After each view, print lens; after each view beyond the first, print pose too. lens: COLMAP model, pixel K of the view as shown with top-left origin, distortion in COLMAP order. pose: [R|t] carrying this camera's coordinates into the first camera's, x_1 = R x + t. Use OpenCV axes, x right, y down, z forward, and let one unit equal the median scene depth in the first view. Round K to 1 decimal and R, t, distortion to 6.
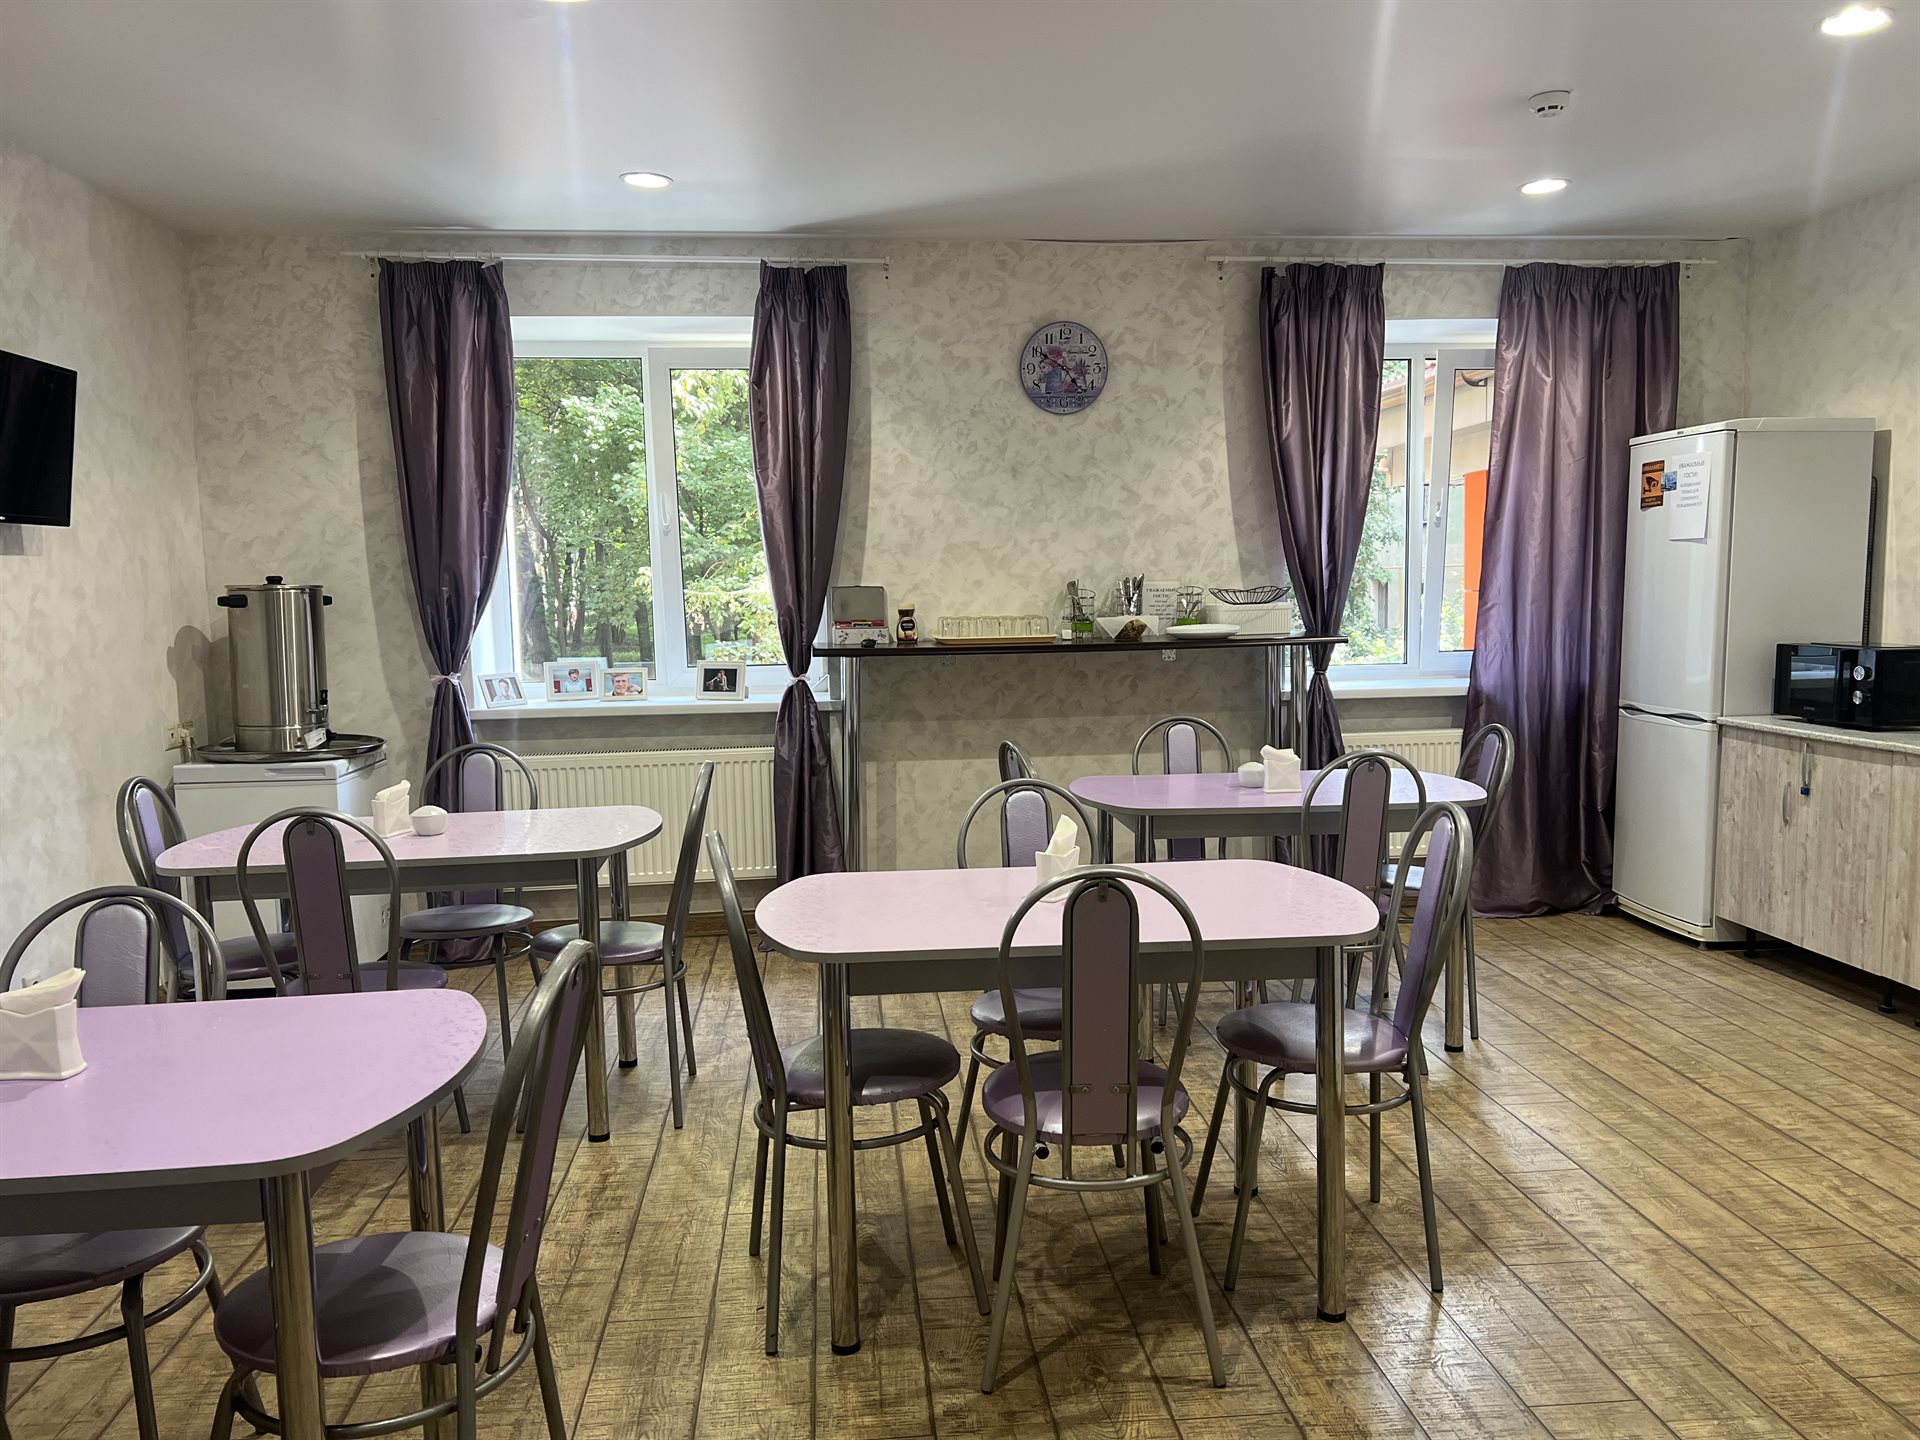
lens RADIAL K [[1423.4, 0, 969.9], [0, 1423.4, 748.5], [0, 0, 1]] dist [0.040167, -0.049397]
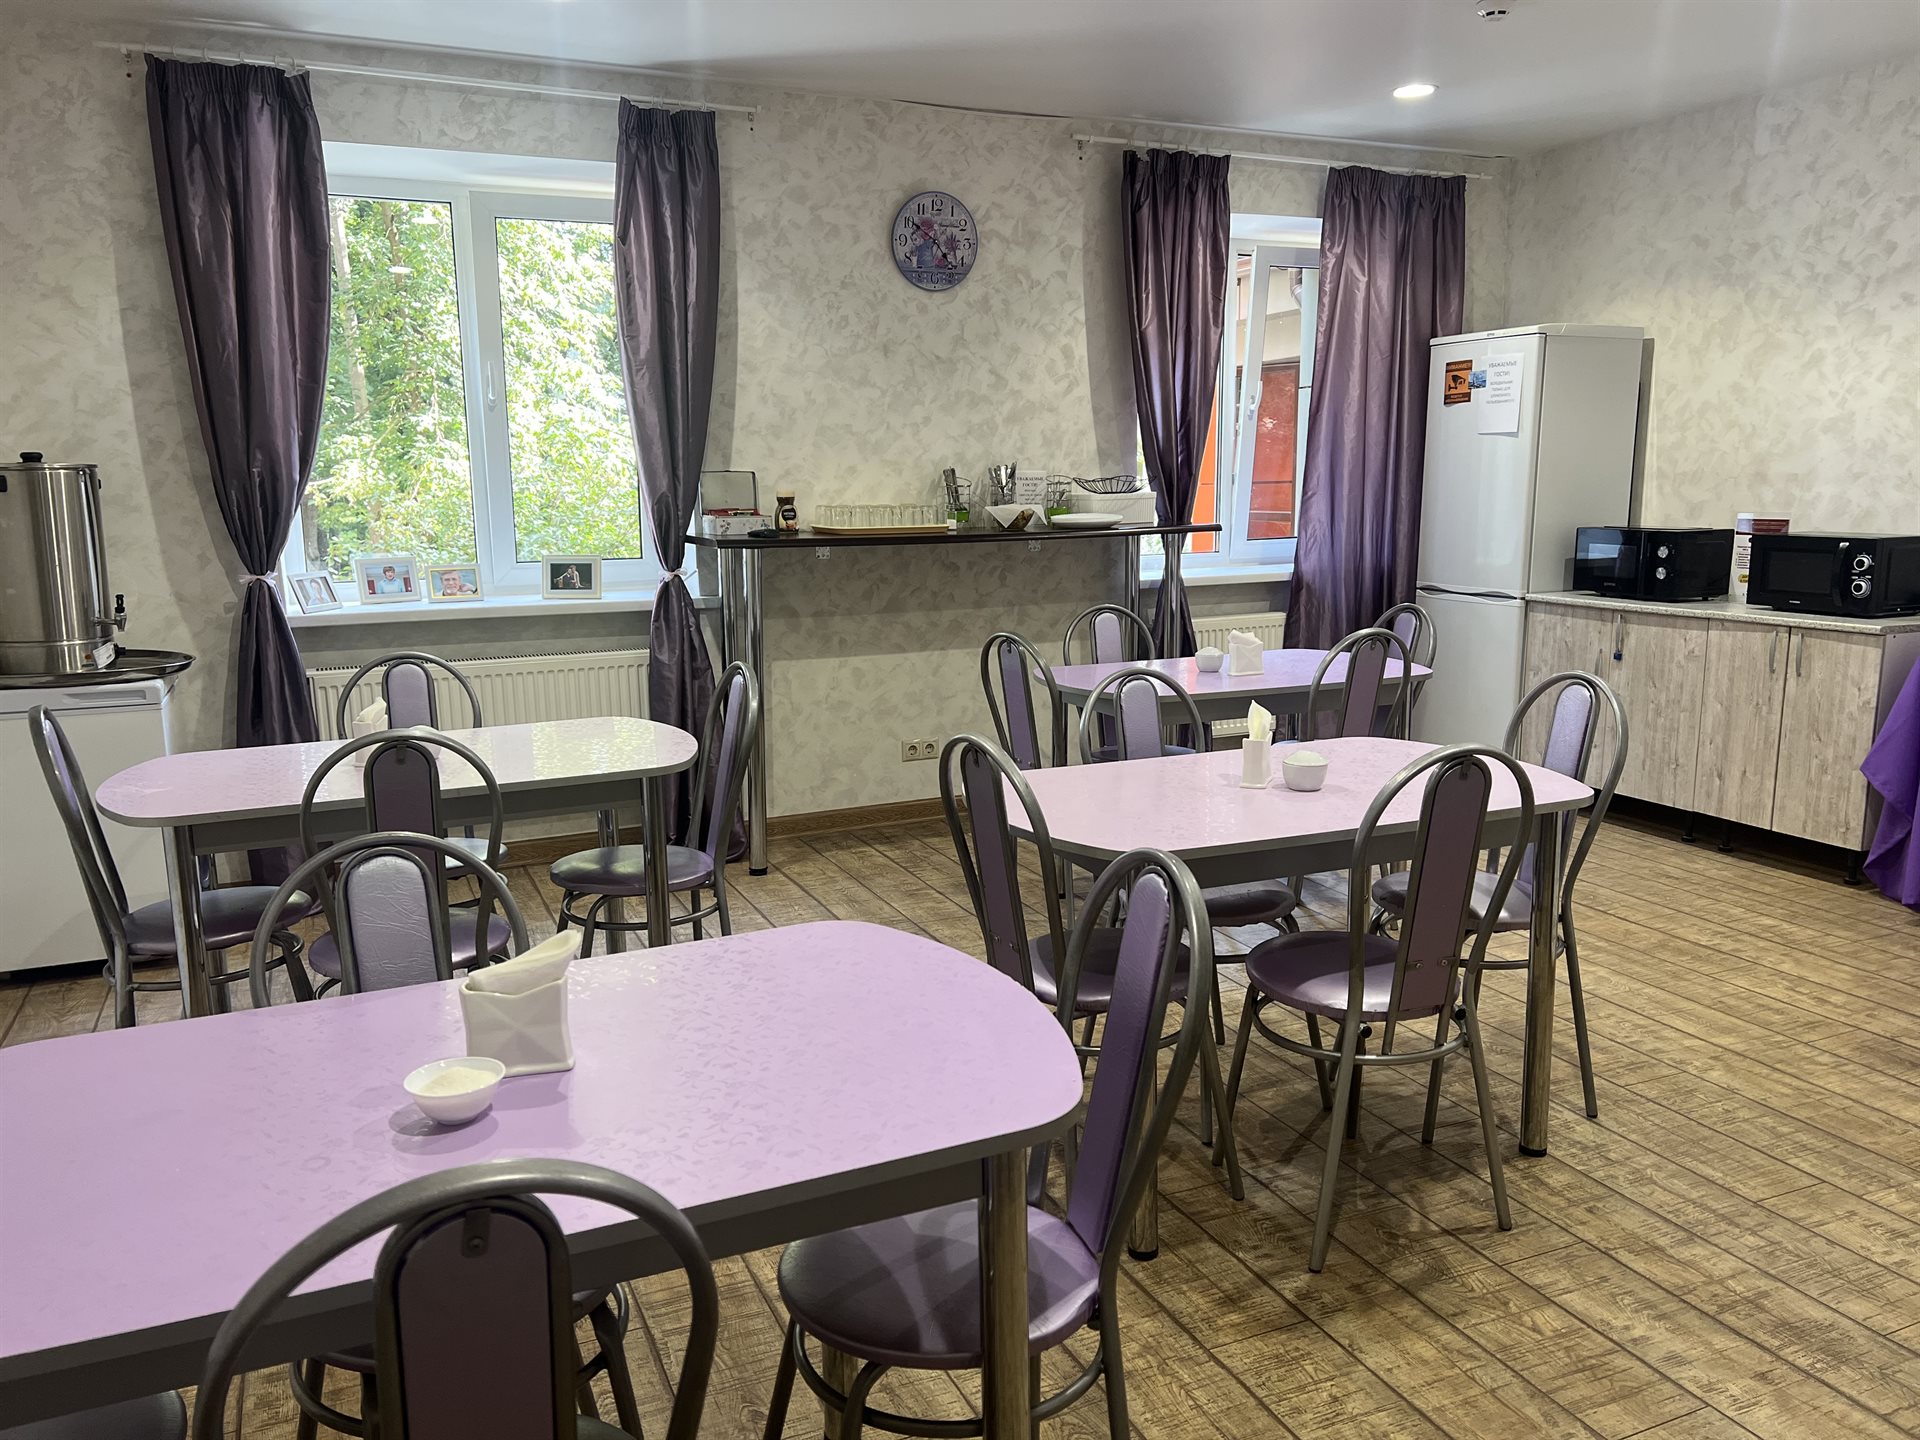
lens RADIAL K [[1423.4, 0, 975.8], [0, 1423.4, 746.2], [0, 0, 1]] dist [0.040167, -0.049397]
pose [[0.947649, -0.053935, 0.314726, -0.235593], [0.032493, 0.996803, 0.072988, 0.000782], [-0.317656, -0.058940, 0.946372, 0.068463]]
